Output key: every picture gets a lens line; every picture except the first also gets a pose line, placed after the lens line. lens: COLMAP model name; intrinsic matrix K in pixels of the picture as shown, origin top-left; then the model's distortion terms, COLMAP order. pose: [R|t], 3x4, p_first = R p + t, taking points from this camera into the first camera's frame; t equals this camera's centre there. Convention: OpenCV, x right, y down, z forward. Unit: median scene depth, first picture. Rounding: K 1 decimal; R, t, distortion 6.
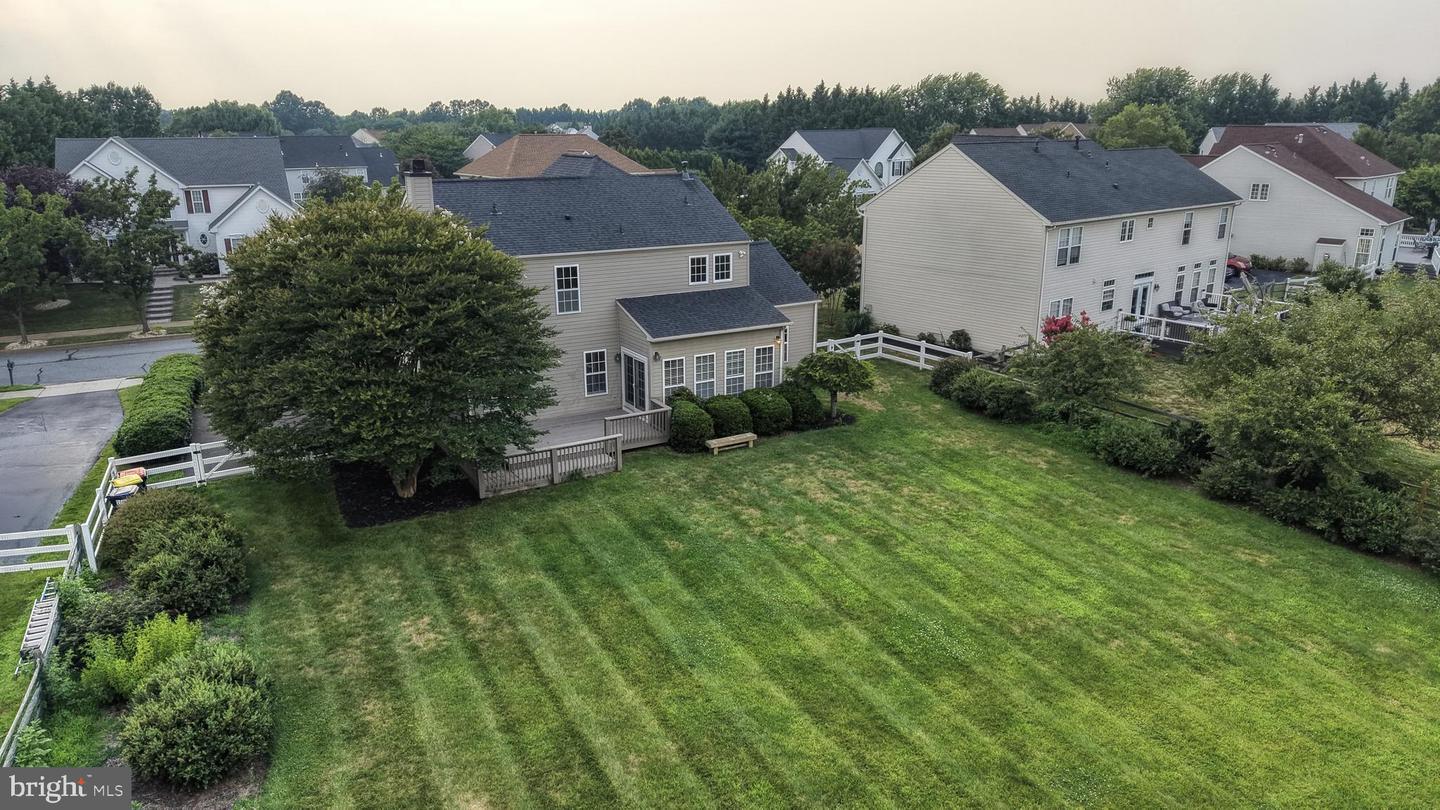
lens RADIAL K [[950.3, 0, 717.2], [0, 950.3, 403.2], [0, 0, 1]] dist [0.102279, -0.155712]
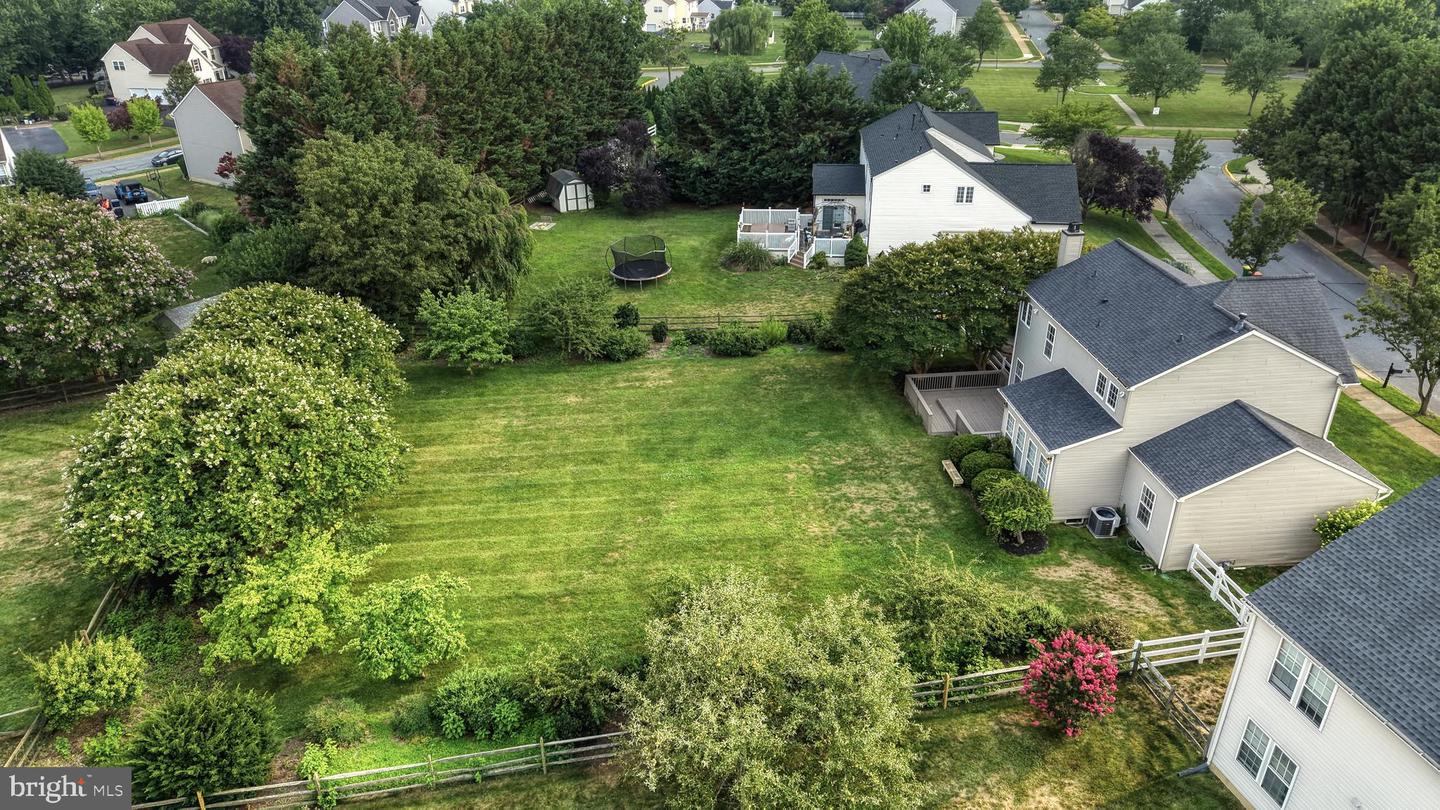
lens RADIAL K [[950.3, 0, 717.2], [0, 950.3, 403.2], [0, 0, 1]] dist [0.102279, -0.155712]
pose [[-0.425332, 0.421068, -0.801121, 1.160109], [-0.245085, 0.798518, 0.549821, -0.677119], [0.871221, 0.430199, -0.236437, 0.947137]]
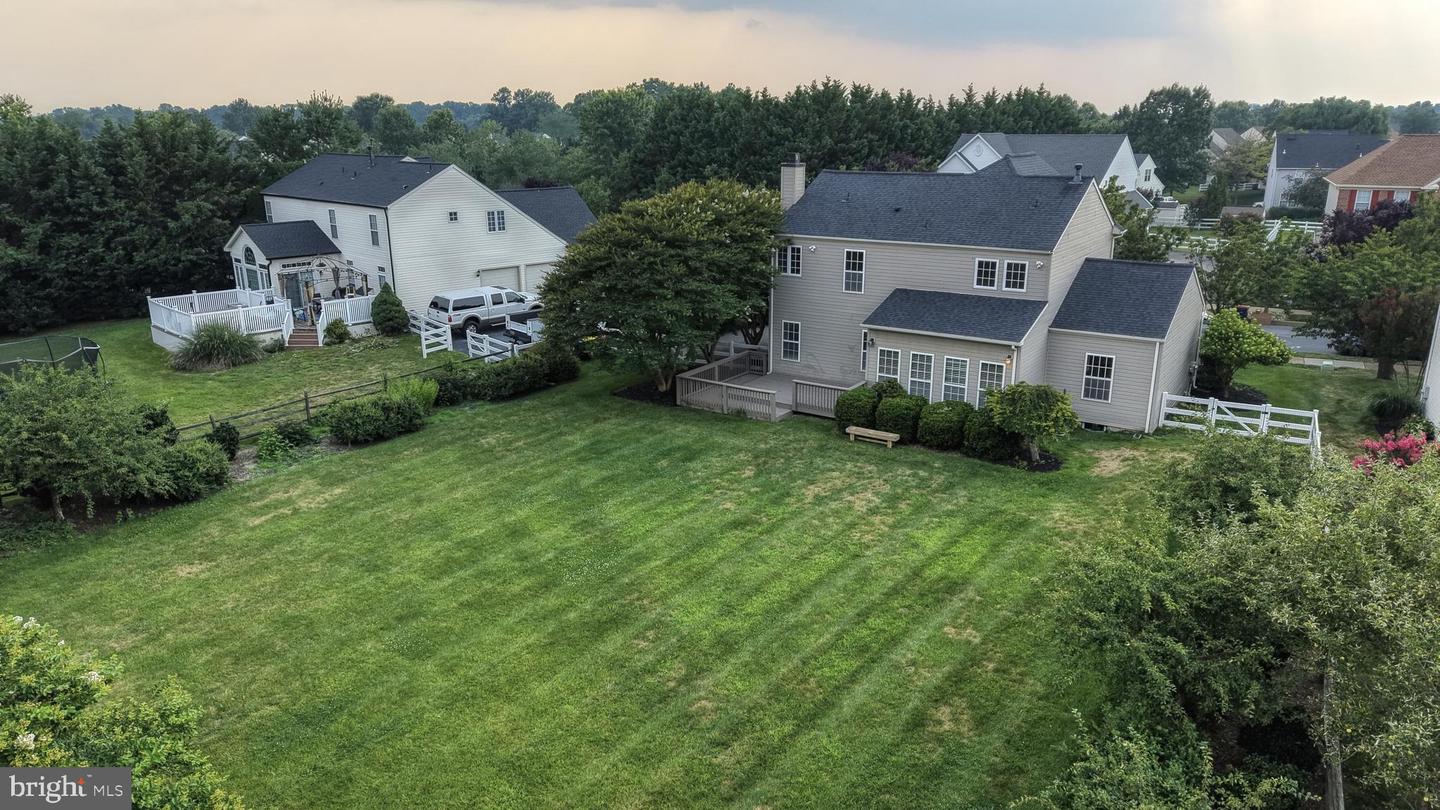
lens RADIAL K [[943.2, 0, 713.3], [0, 943.2, 412.4], [0, 0, 1]] dist [0.106293, -0.150955]
pose [[0.422494, 0.262835, -0.867419, 0.786709], [-0.250654, 0.953588, 0.166859, -0.105234], [0.871017, 0.146925, 0.468766, 0.353953]]
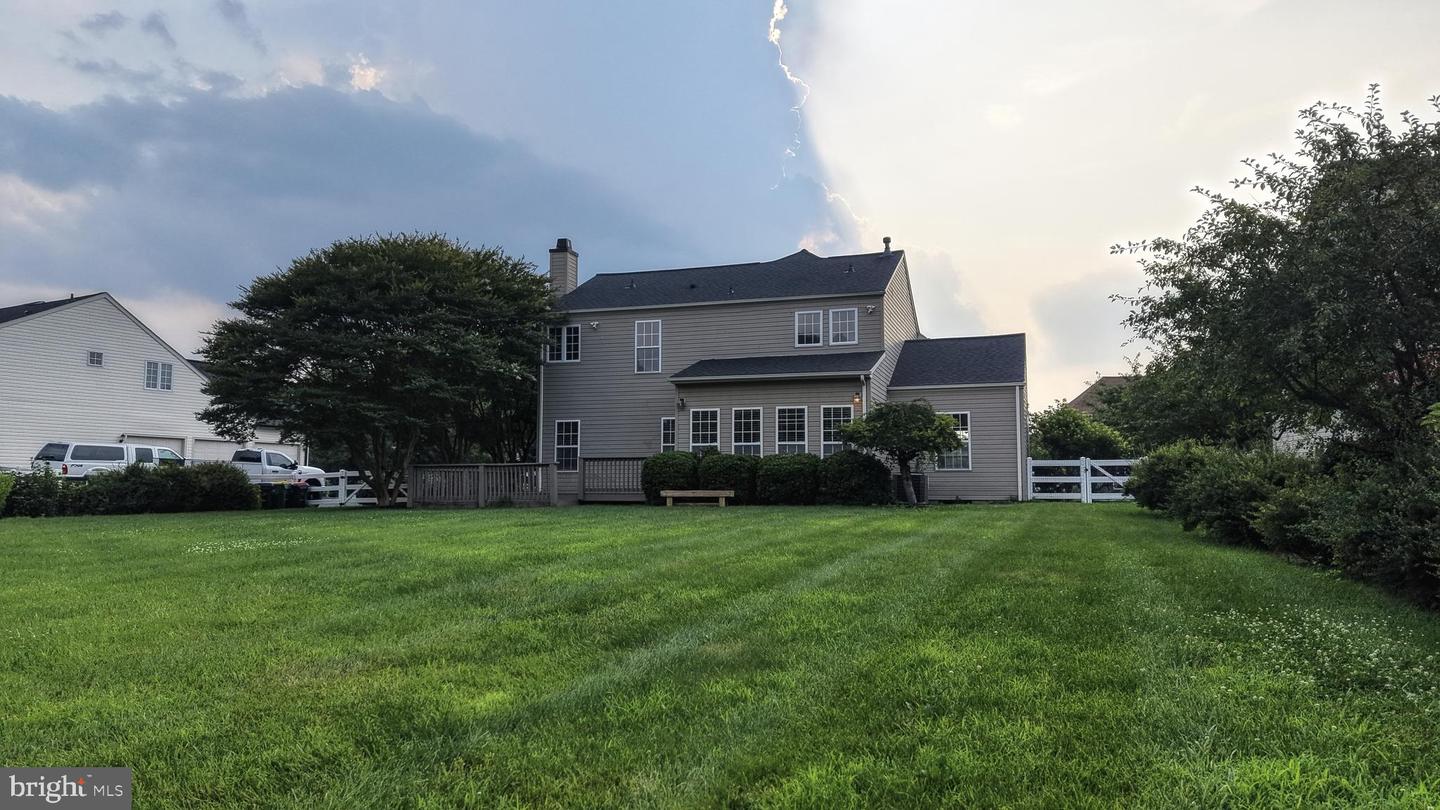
lens RADIAL K [[950.3, 0, 717.2], [0, 950.3, 403.2], [0, 0, 1]] dist [0.102279, -0.155712]
pose [[0.661301, -0.066359, -0.747179, 0.561980], [-0.213213, 0.938366, -0.272047, 0.164211], [0.719181, 0.339213, 0.606394, 0.513531]]
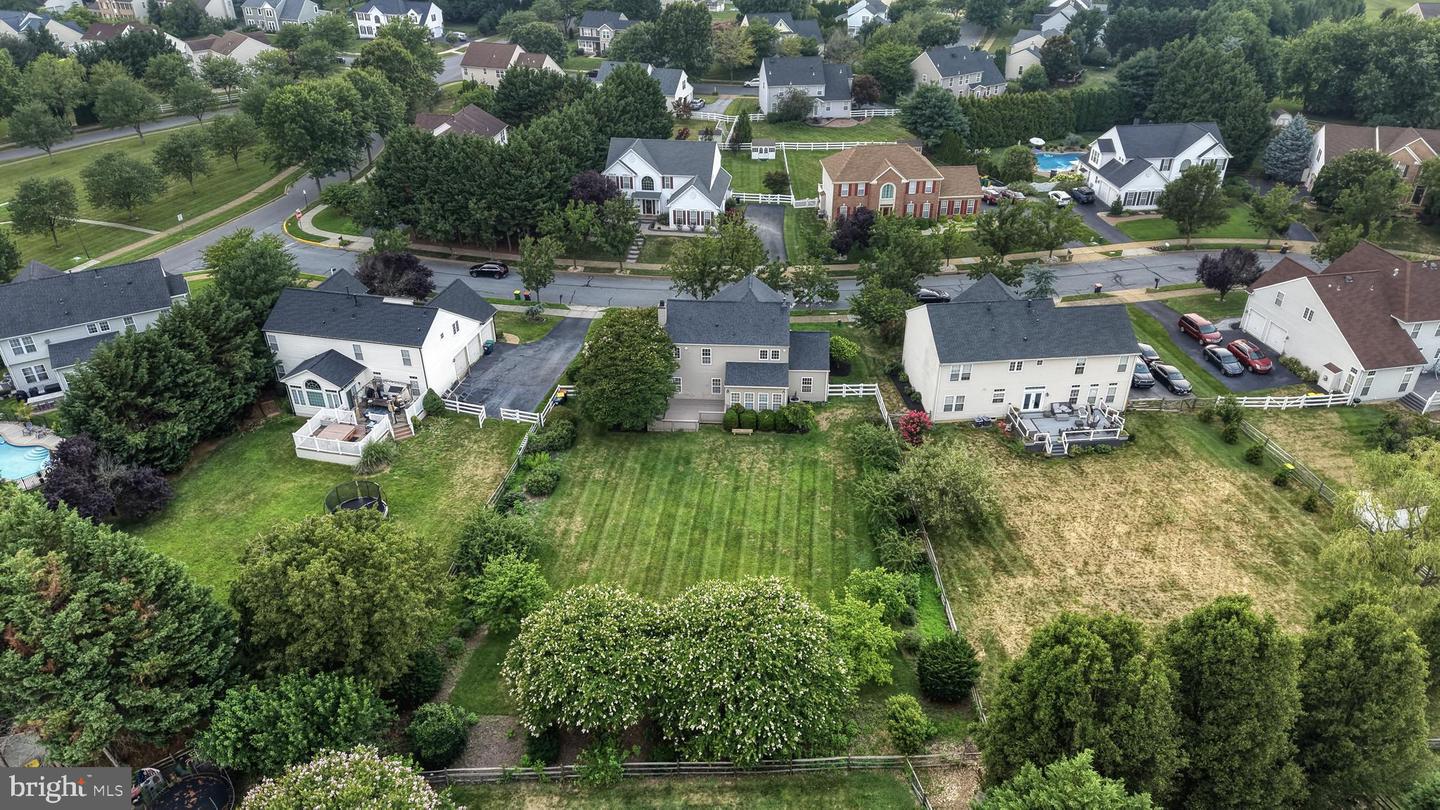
lens RADIAL K [[950.3, 0, 717.2], [0, 950.3, 403.2], [0, 0, 1]] dist [0.102279, -0.155712]
pose [[0.832373, 0.284053, -0.475887, 1.143333], [-0.154178, 0.943454, 0.293467, -0.765290], [0.532338, -0.170903, 0.829101, -1.165847]]
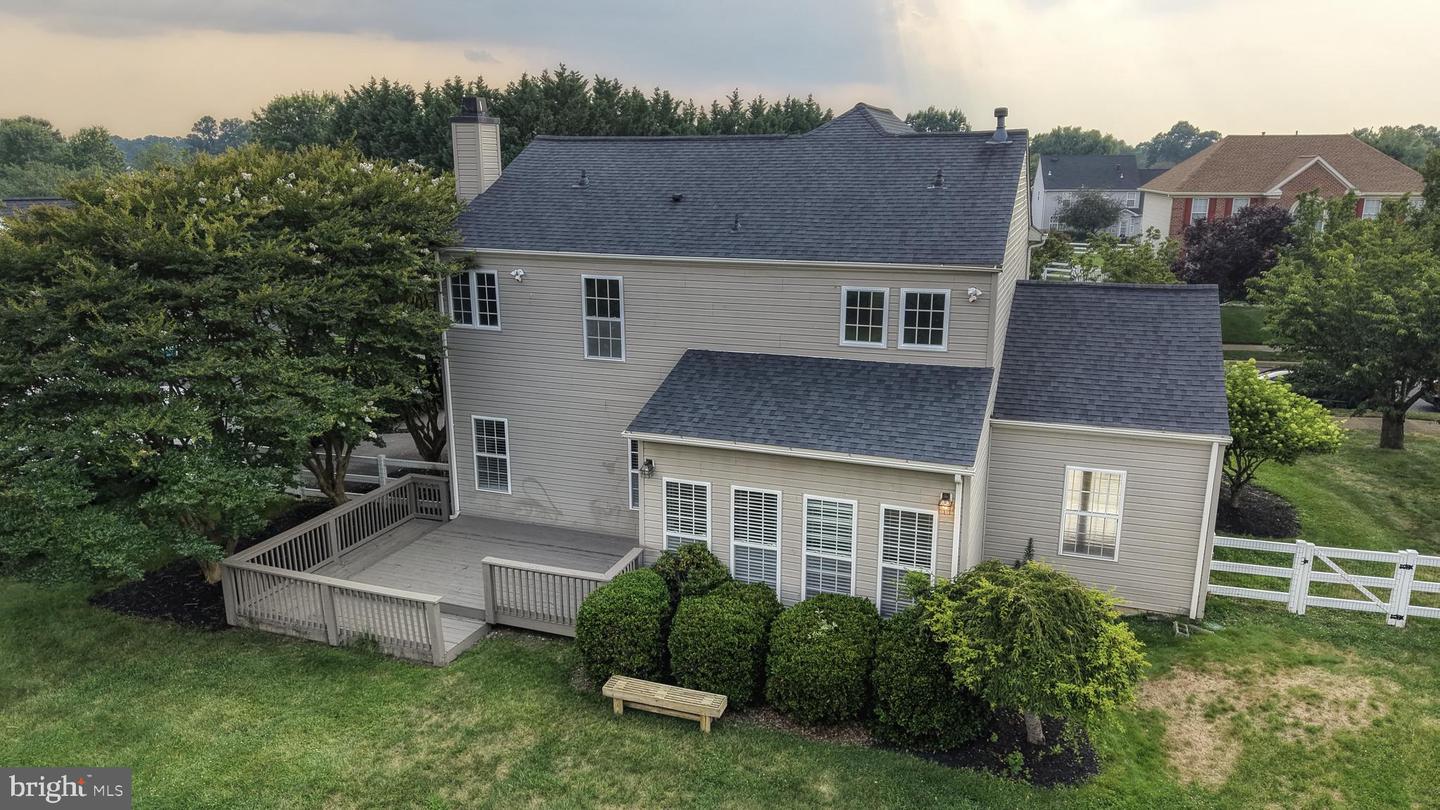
lens RADIAL K [[950.3, 0, 717.2], [0, 950.3, 403.2], [0, 0, 1]] dist [0.102279, -0.155712]
pose [[0.633777, 0.187984, -0.750326, 0.322472], [-0.216363, 0.974383, 0.061364, -0.119156], [0.742640, 0.123451, 0.658214, 0.681114]]
